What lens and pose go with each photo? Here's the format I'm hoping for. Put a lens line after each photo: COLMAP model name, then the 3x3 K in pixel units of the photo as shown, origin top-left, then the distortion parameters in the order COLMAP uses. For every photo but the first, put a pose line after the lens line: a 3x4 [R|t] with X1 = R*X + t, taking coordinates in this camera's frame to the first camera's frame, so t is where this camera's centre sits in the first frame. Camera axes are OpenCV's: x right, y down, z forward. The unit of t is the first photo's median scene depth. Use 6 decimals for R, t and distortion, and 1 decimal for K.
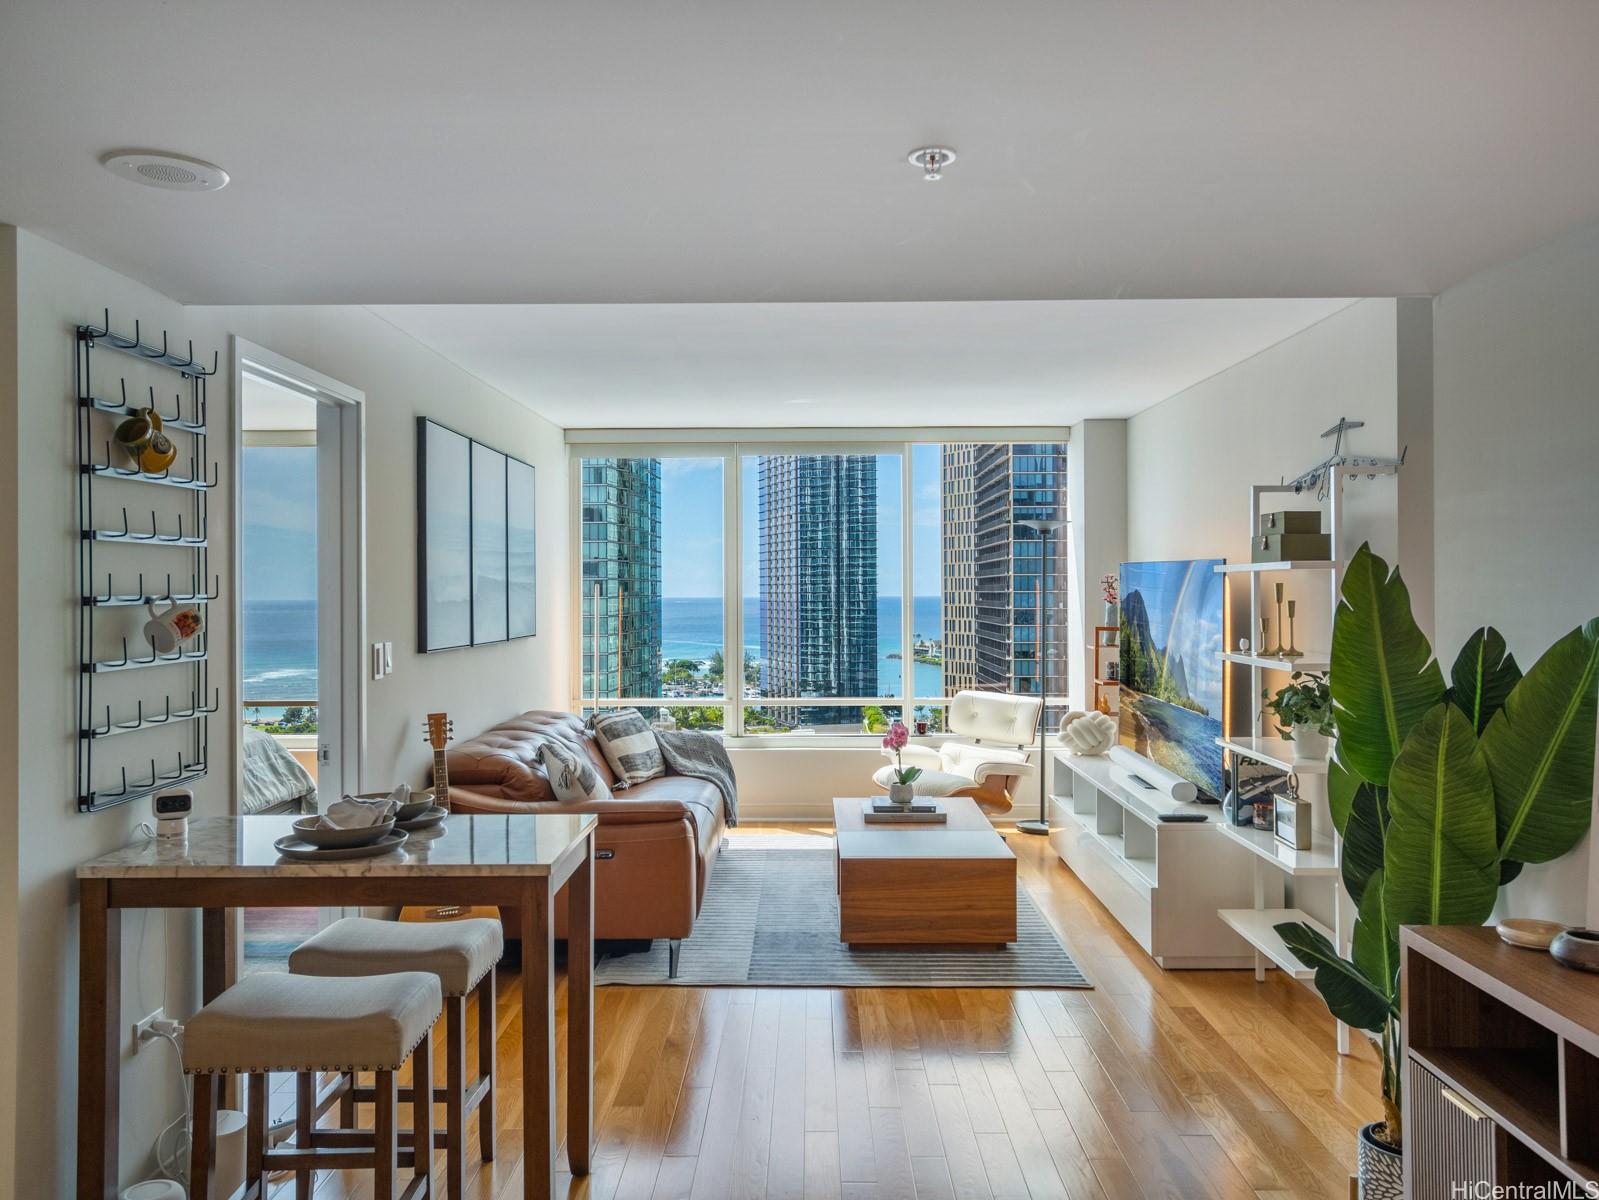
lens RADIAL K [[1282.6, 0, 799.5], [0, 1282.6, 600.0], [0, 0, 1]] dist [0.000453, -0.000084]
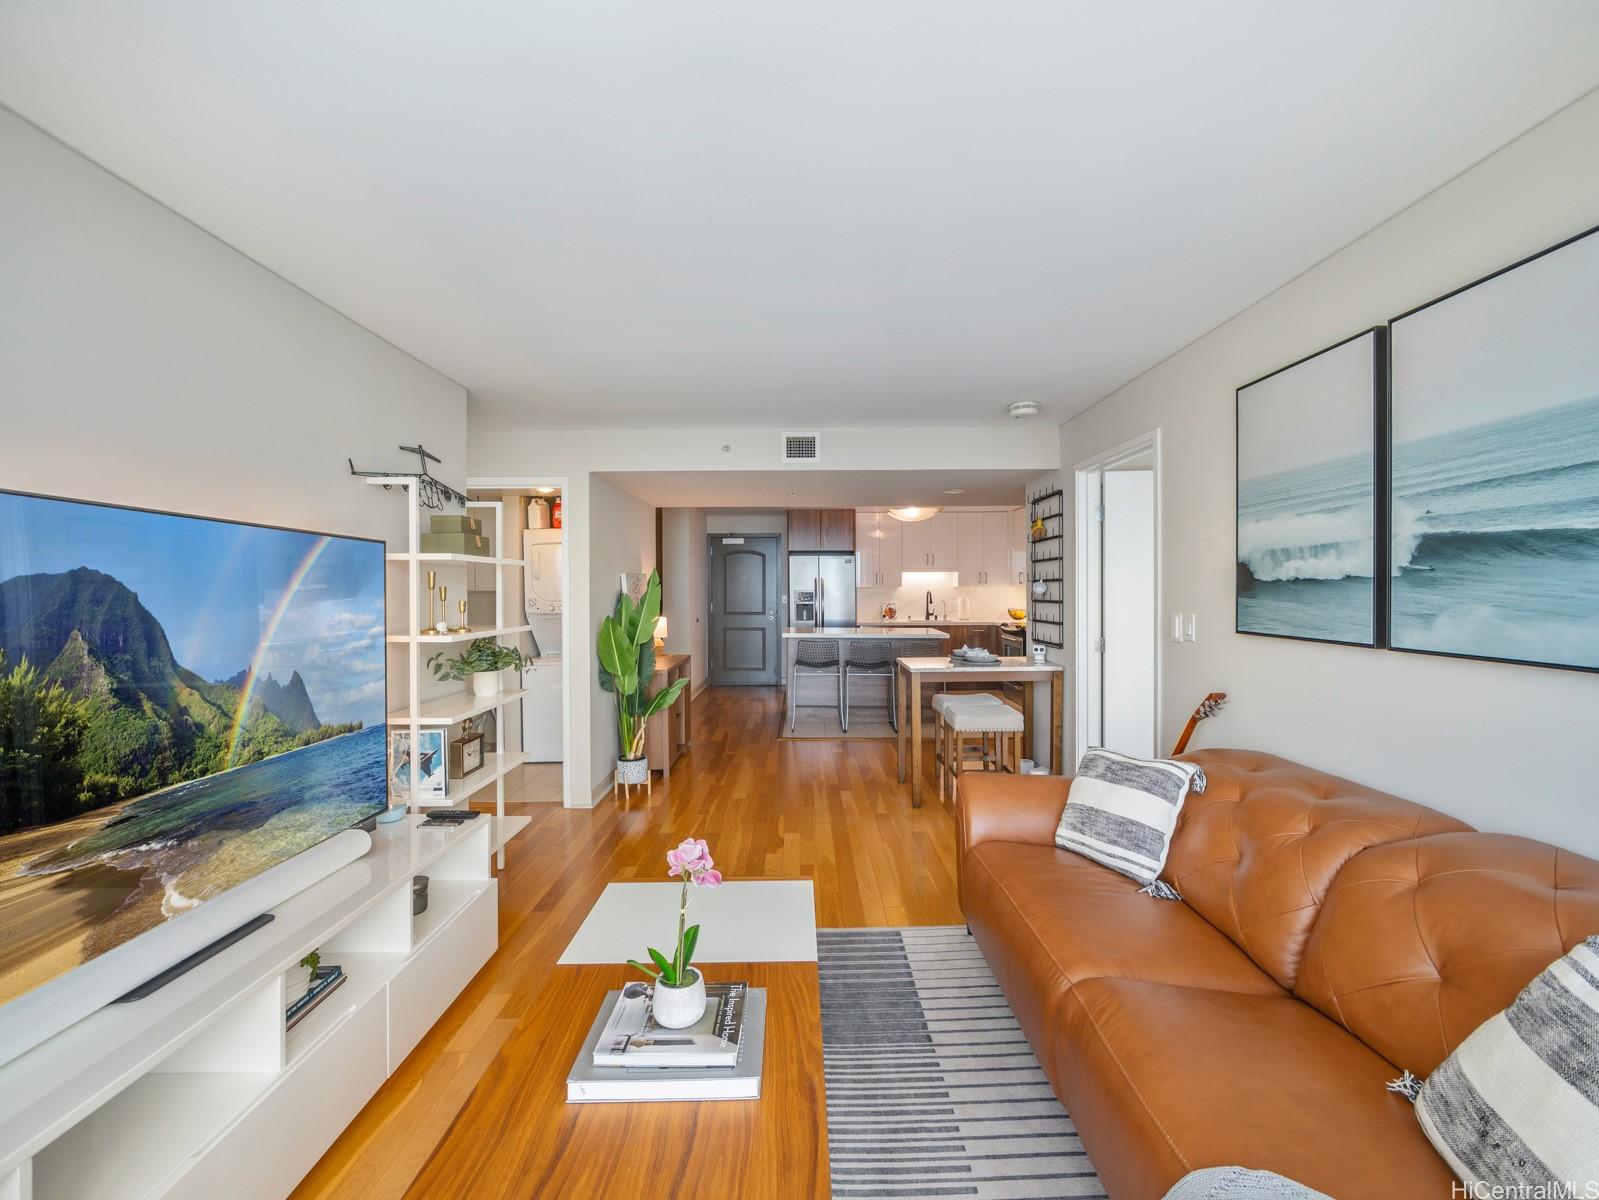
lens RADIAL K [[662.6, 0, 805.4], [0, 662.6, 589.3], [0, 0, 1]] dist [-0.001081, -0.000181]
pose [[-0.999629, 0.009835, -0.025385, 0.036536], [0.009662, 0.999929, 0.006928, -0.000130], [0.025452, 0.006680, -0.999654, 1.255196]]
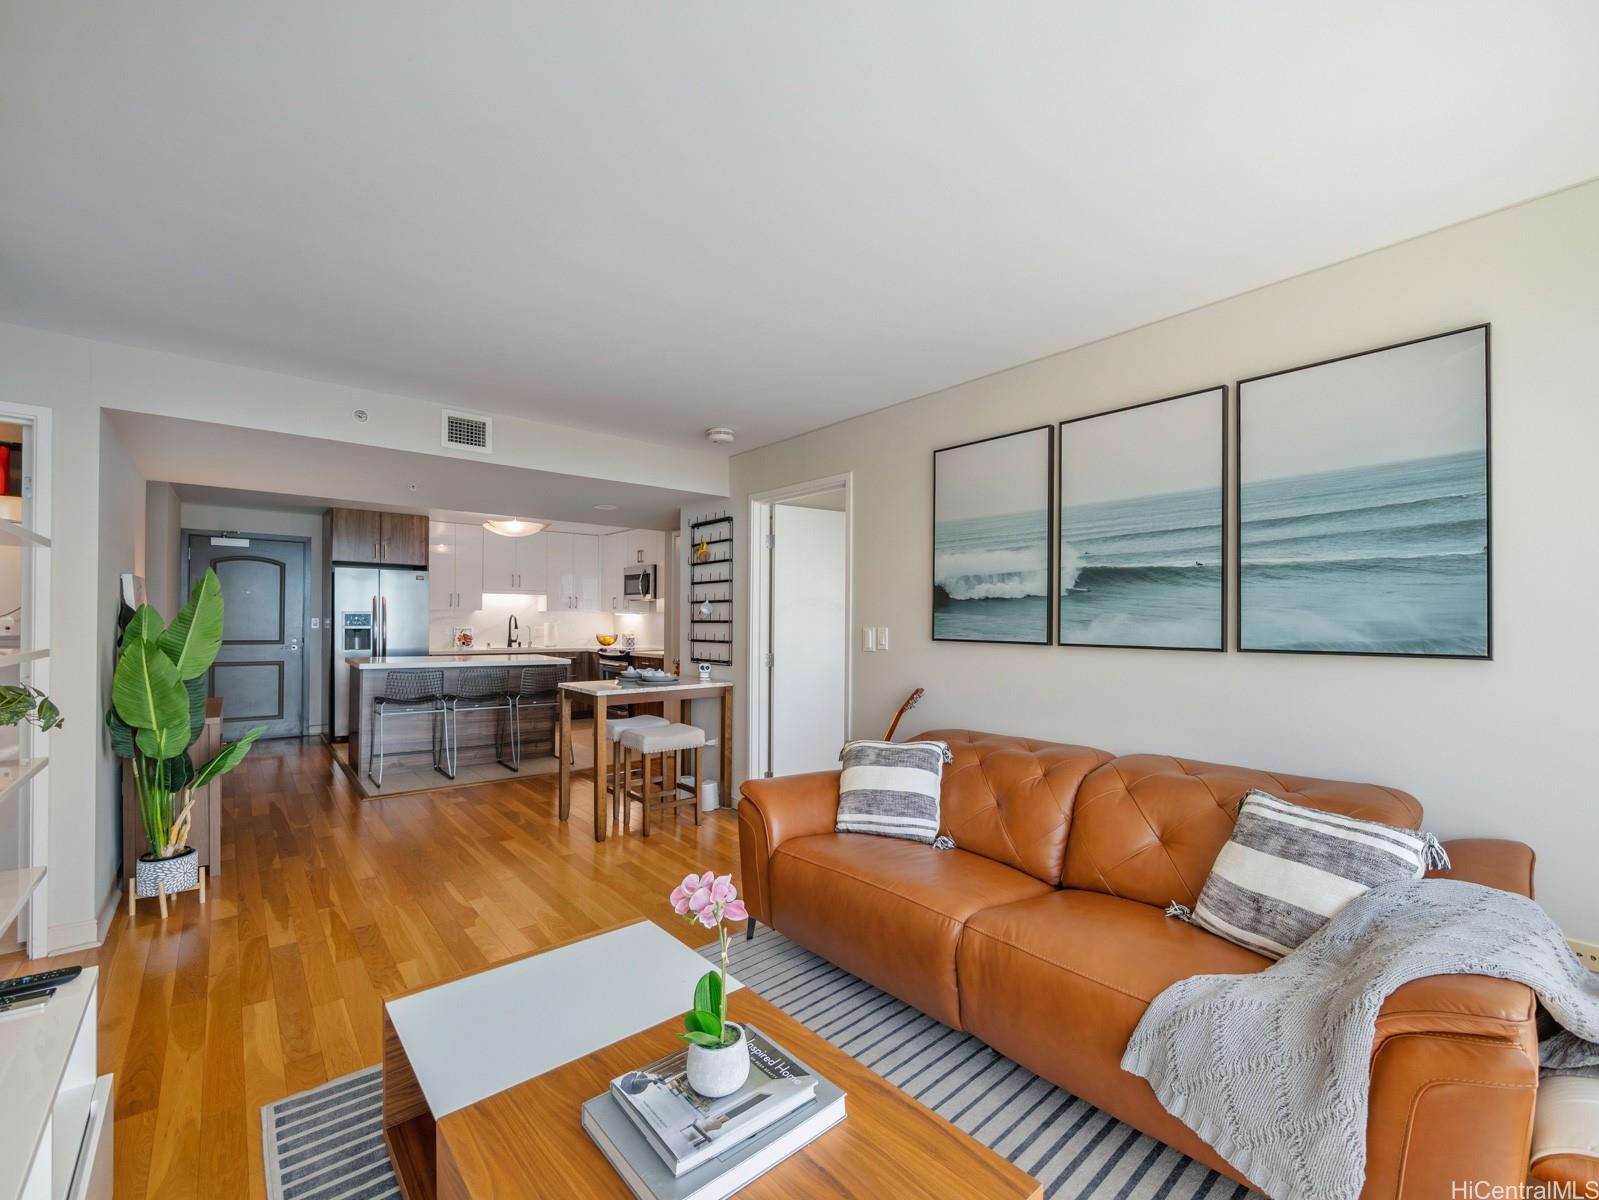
lens RADIAL K [[676.0, 0, 799.0], [0, 676.0, 613.8], [0, 0, 1]] dist [-0.005534, 0.000202]
pose [[-0.751597, -0.005704, -0.659598, 0.208777], [-0.006167, 0.999980, -0.001620, 0.013964], [0.659594, 0.002850, -0.751617, 1.180454]]
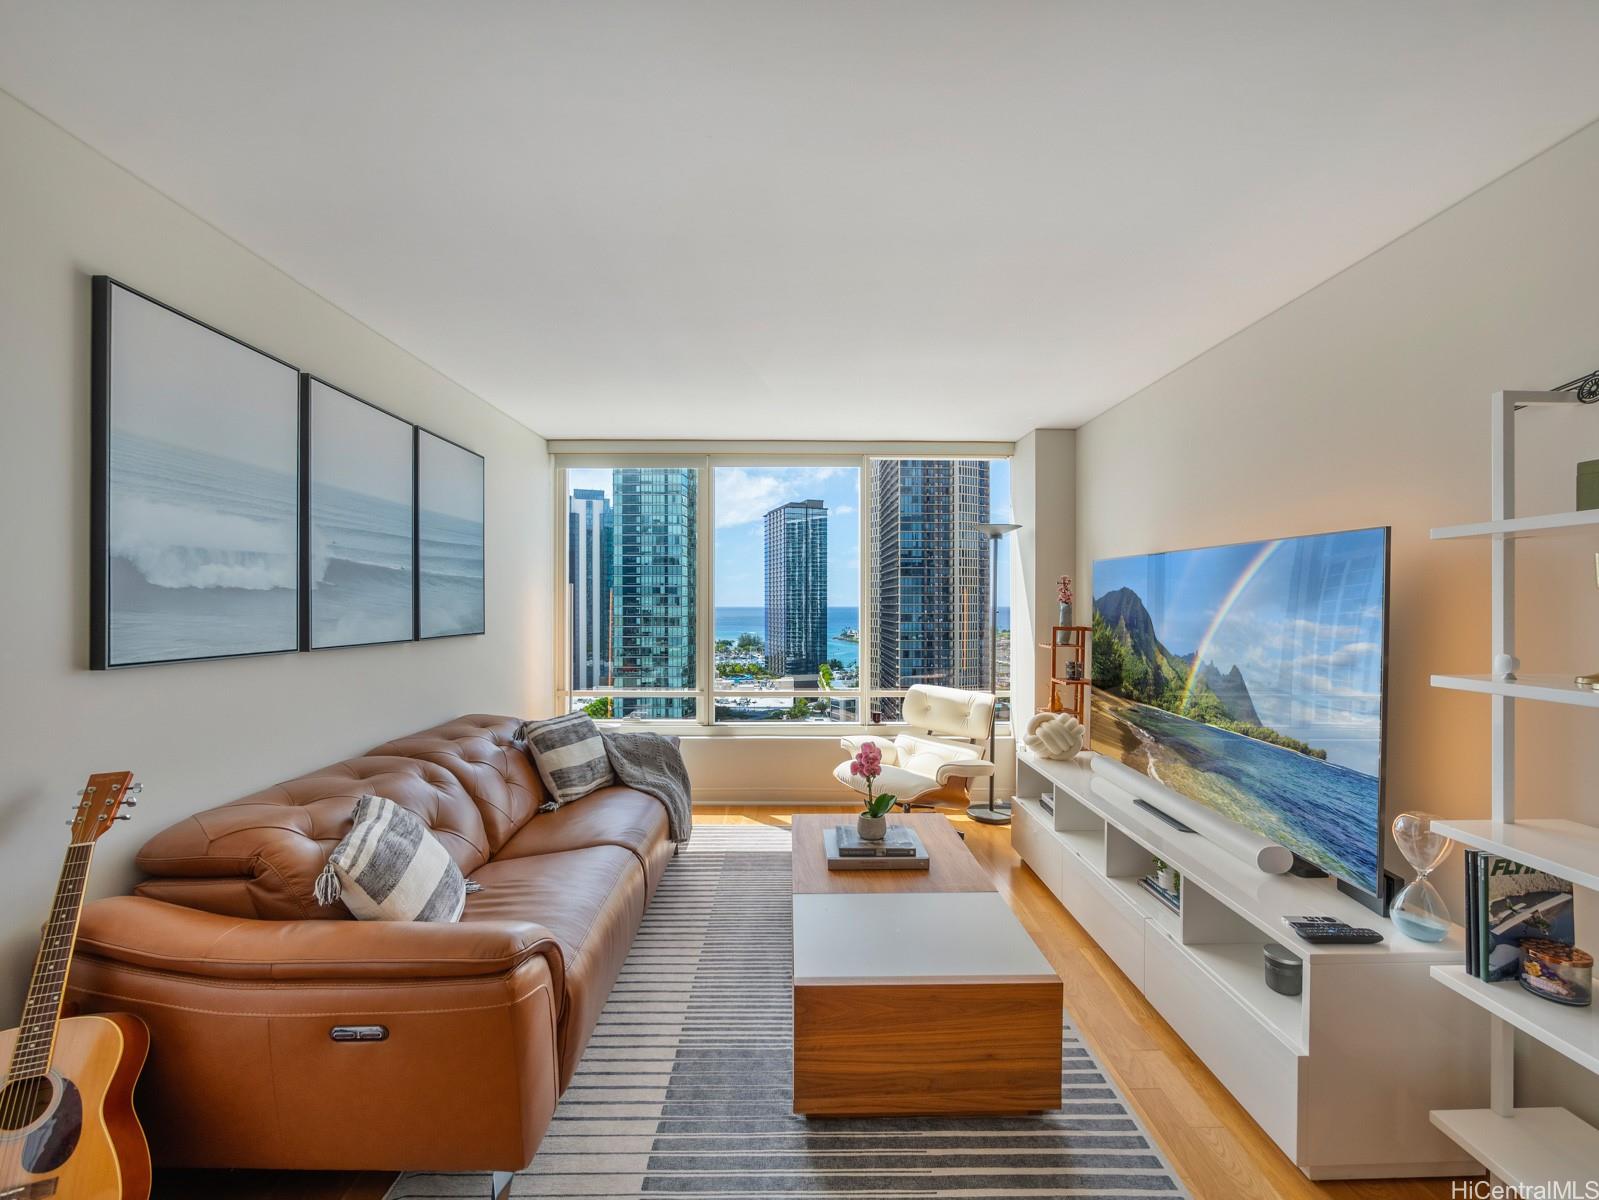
lens RADIAL K [[676.0, 0, 799.0], [0, 676.0, 613.8], [0, 0, 1]] dist [-0.005534, 0.000202]
pose [[0.999811, 0.004750, 0.018837, 0.021603], [-0.004899, 0.999957, 0.007897, 0.008591], [-0.018798, -0.007988, 0.999791, 0.526958]]
